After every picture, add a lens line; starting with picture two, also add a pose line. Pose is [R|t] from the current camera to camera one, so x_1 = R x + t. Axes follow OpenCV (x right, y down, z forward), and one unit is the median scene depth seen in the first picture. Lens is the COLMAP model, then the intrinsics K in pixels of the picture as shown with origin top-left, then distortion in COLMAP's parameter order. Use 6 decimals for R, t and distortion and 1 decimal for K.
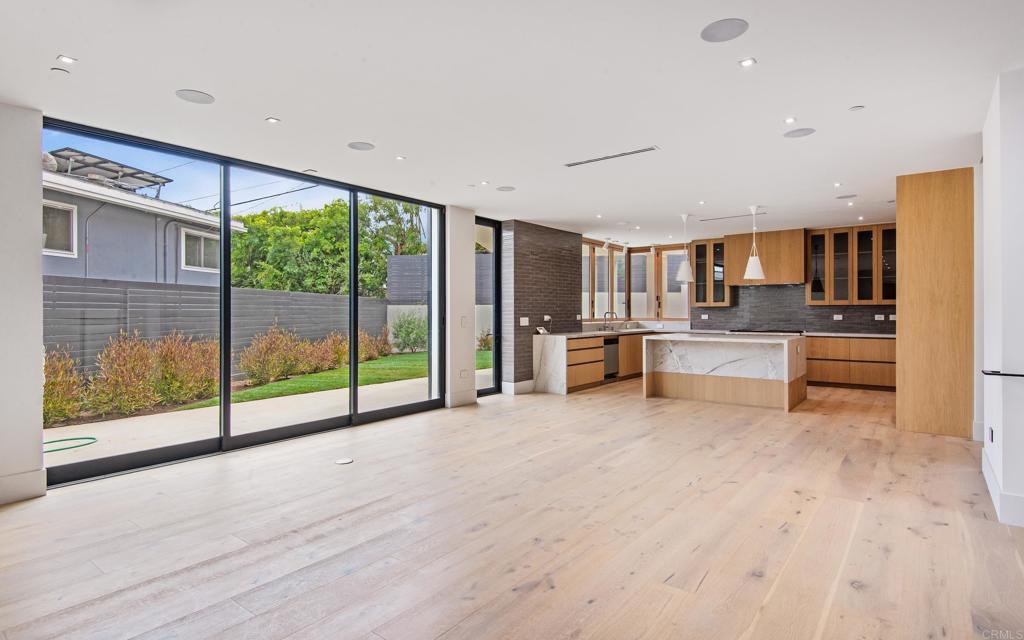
lens RADIAL K [[531.9, 0, 515.5], [0, 531.9, 312.8], [0, 0, 1]] dist [-0.000299, -0.009915]
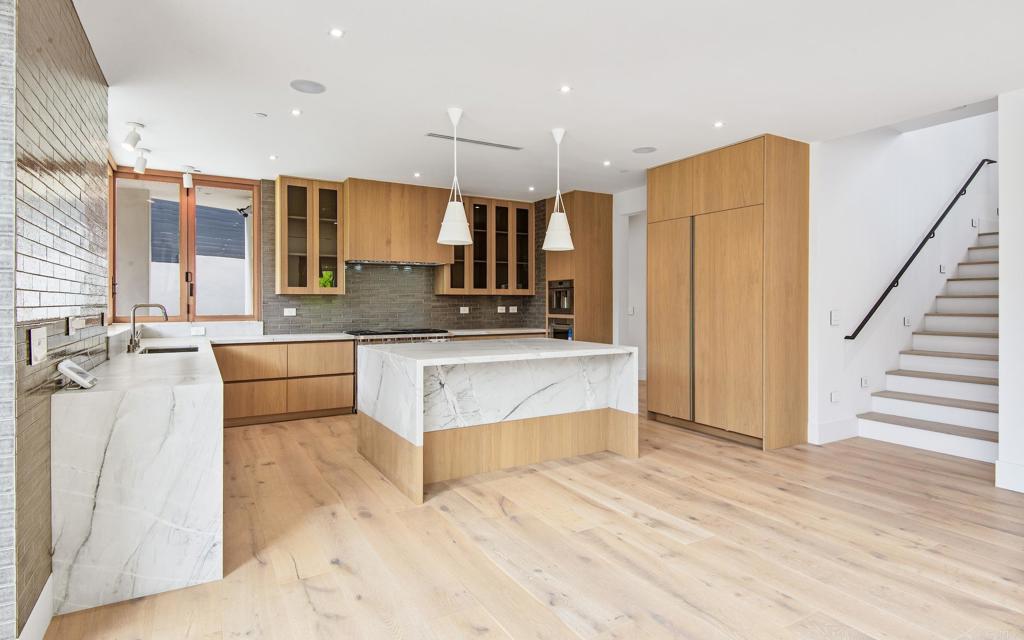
lens RADIAL K [[531.9, 0, 505.6], [0, 531.9, 301.9], [0, 0, 1]] dist [-0.000299, -0.009915]
pose [[0.375709, 0.001304, 0.926737, -0.100159], [0.002828, 0.999993, -0.002554, -0.001453], [-0.926734, 0.003580, 0.375702, 0.593545]]
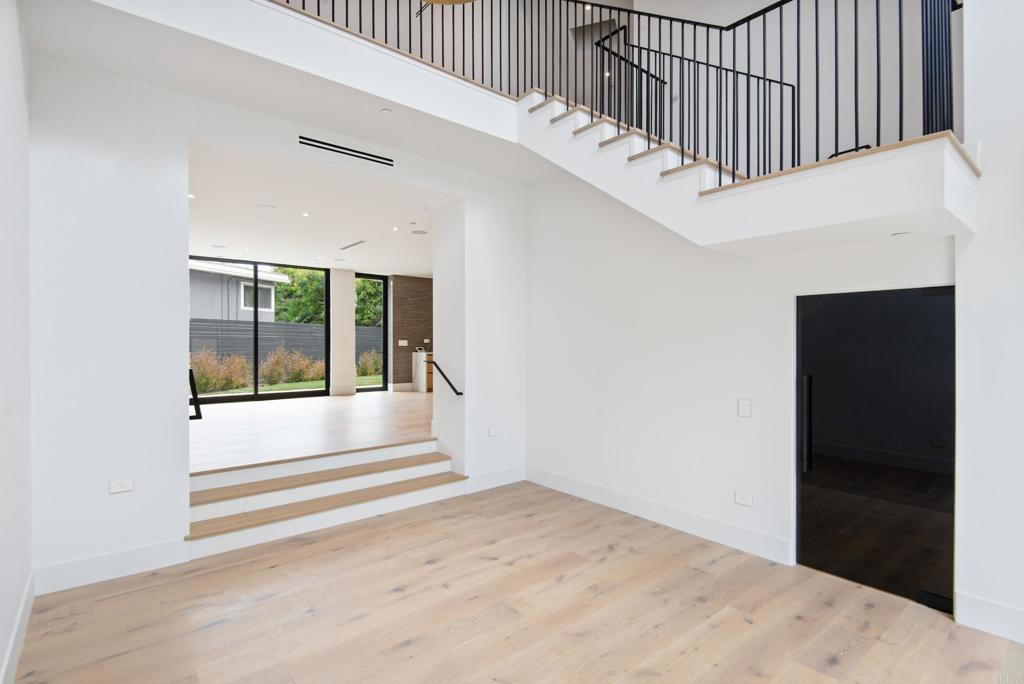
lens RADIAL K [[484.0, 0, 507.9], [0, 484.0, 342.1], [0, 0, 1]] dist [0.003475, 0.000789]
pose [[0.979692, 0.001495, -0.200504, 0.469387], [-0.002093, 0.999994, -0.002772, 0.013980], [0.200499, 0.003135, 0.979689, -0.215991]]
